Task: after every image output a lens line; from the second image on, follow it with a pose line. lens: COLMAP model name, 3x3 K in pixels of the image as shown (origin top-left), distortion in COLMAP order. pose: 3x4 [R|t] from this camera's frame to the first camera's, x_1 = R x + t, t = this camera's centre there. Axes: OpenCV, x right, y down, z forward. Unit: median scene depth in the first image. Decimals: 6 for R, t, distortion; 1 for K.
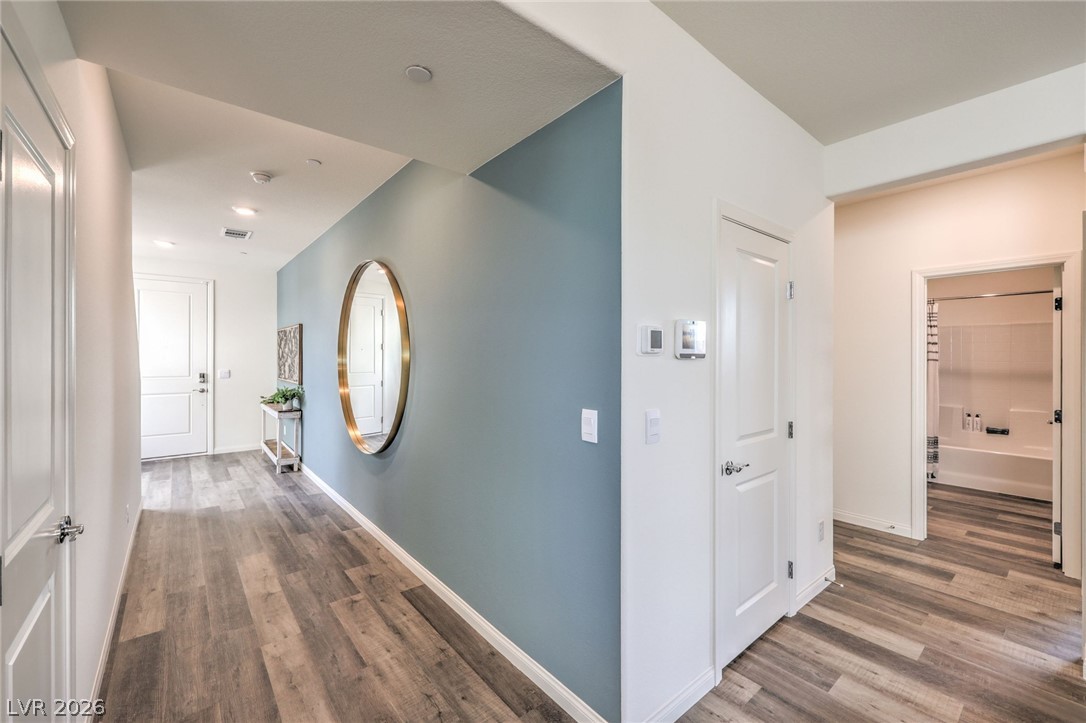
lens RADIAL K [[452.7, 0, 552.1], [0, 452.7, 353.6], [0, 0, 1]] dist [-0.001086, -0.000219]
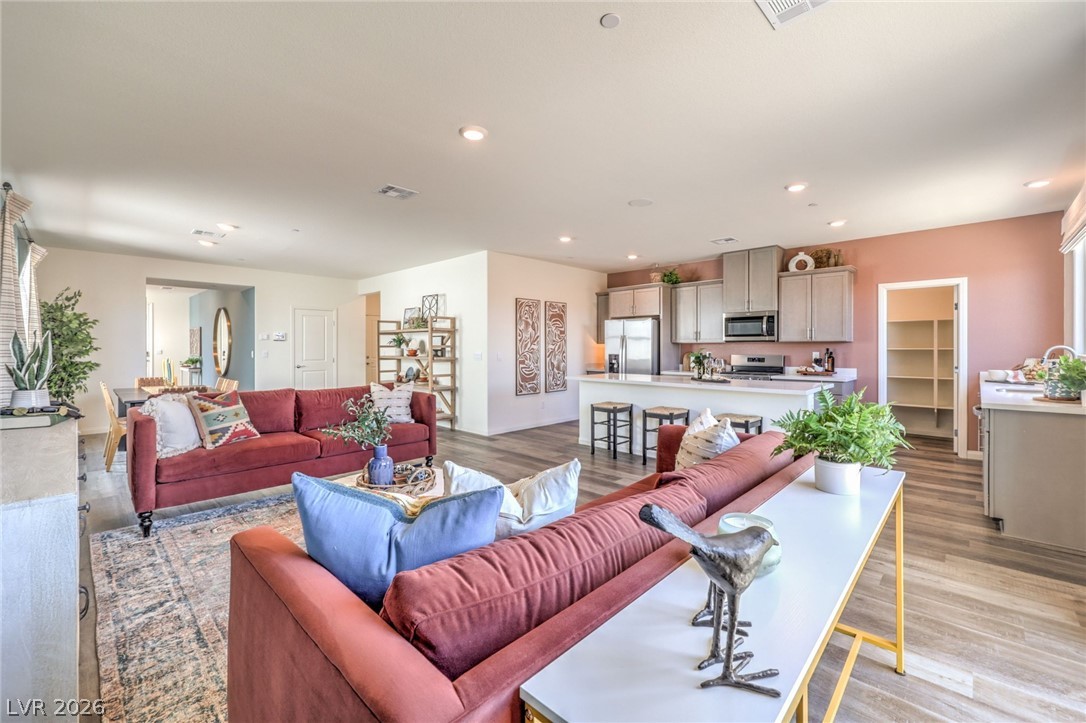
lens RADIAL K [[452.7, 0, 552.1], [0, 452.7, 353.6], [0, 0, 1]] dist [-0.001086, -0.000219]
pose [[0.992541, 0.000201, 0.121908, 1.017933], [-0.002198, 0.999866, 0.016246, 0.025353], [-0.121888, -0.016392, 0.992408, -1.618326]]
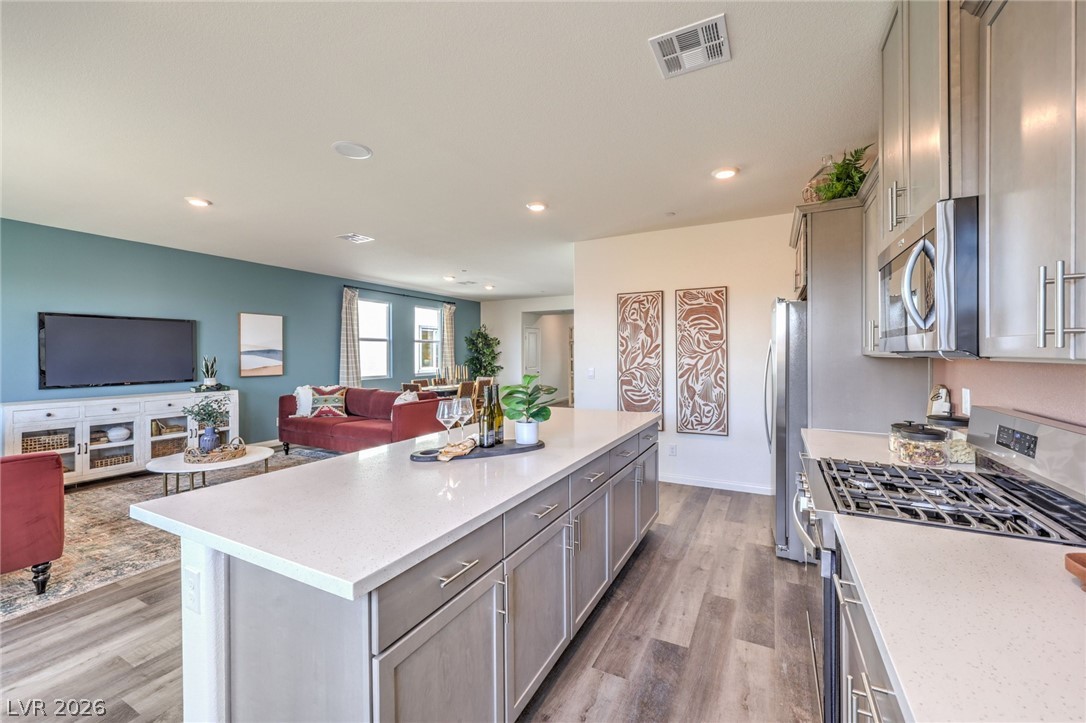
lens RADIAL K [[437.2, 0, 544.2], [0, 437.2, 357.1], [0, 0, 1]] dist [-0.000211, -0.000036]
pose [[0.384311, 0.007779, -0.923171, 2.028508], [0.003569, 0.999945, 0.009911, 0.006713], [0.923197, -0.007104, 0.384262, -0.644637]]
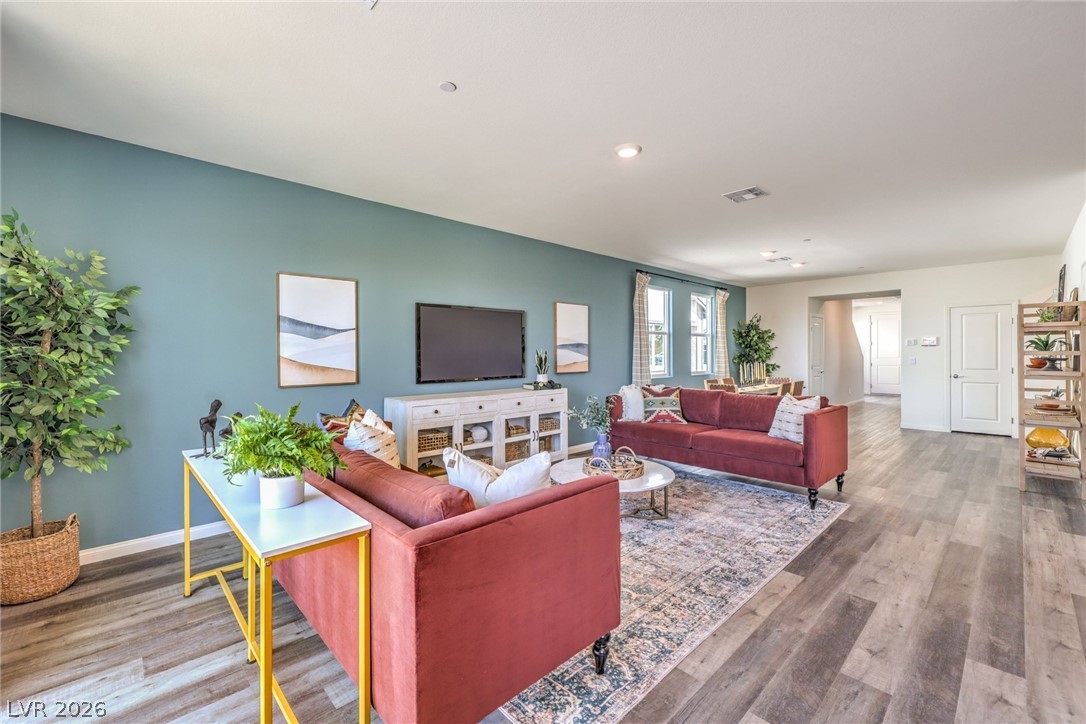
lens RADIAL K [[452.7, 0, 552.1], [0, 452.7, 354.1], [0, 0, 1]] dist [-0.001086, -0.000219]
pose [[0.080606, 0.003374, -0.996740, 1.666413], [0.005784, 0.999976, 0.003853, 0.019655], [0.996729, -0.006076, 0.080584, -1.114277]]
